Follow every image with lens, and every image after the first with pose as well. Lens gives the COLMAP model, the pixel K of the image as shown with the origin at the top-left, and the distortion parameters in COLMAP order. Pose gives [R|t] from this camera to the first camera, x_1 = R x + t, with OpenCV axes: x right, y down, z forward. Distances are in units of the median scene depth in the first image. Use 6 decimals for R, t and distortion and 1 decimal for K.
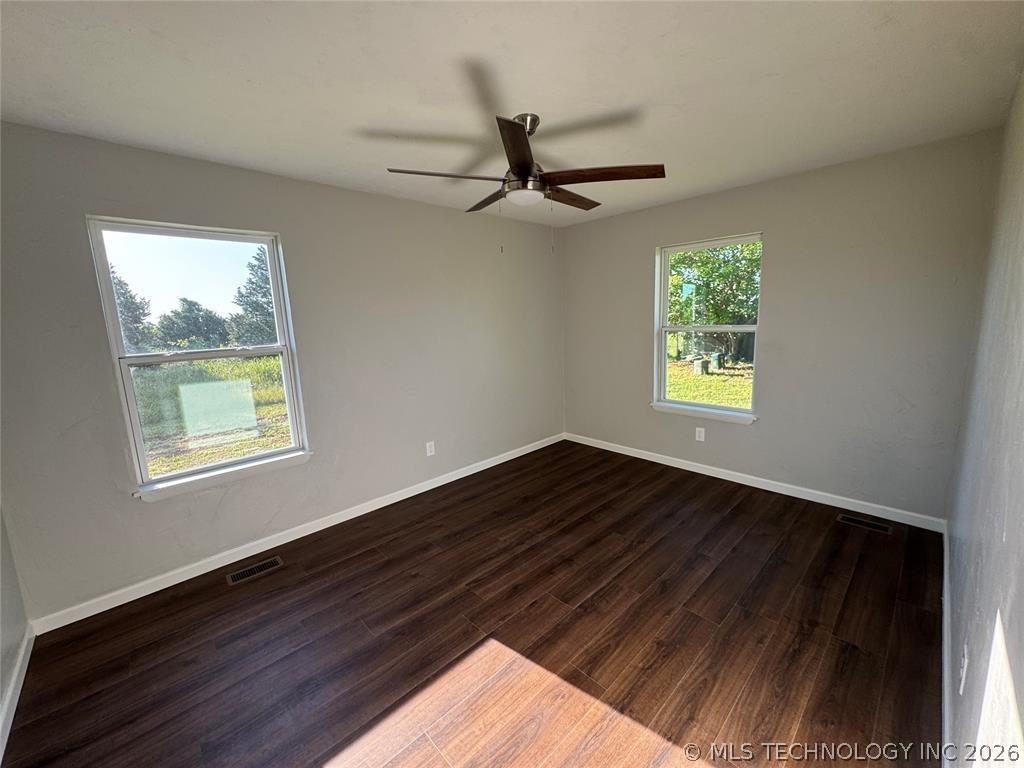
lens RADIAL K [[406.6, 0, 511.6], [0, 406.6, 382.5], [0, 0, 1]] dist [-0.000503, -0.000057]
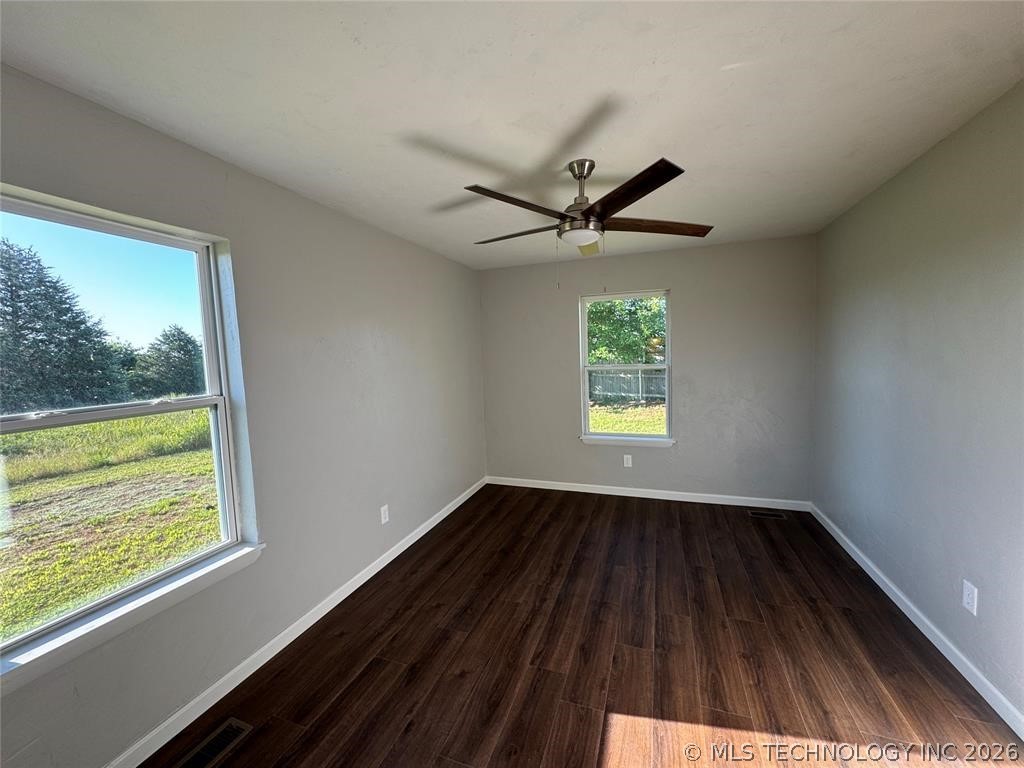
lens RADIAL K [[406.6, 0, 510.5], [0, 406.6, 382.8], [0, 0, 1]] dist [-0.000503, -0.000057]
pose [[0.895571, -0.025437, 0.444191, -0.444224], [0.072194, 0.993442, -0.088667, -0.014339], [-0.439022, 0.111476, 0.891534, 0.165993]]
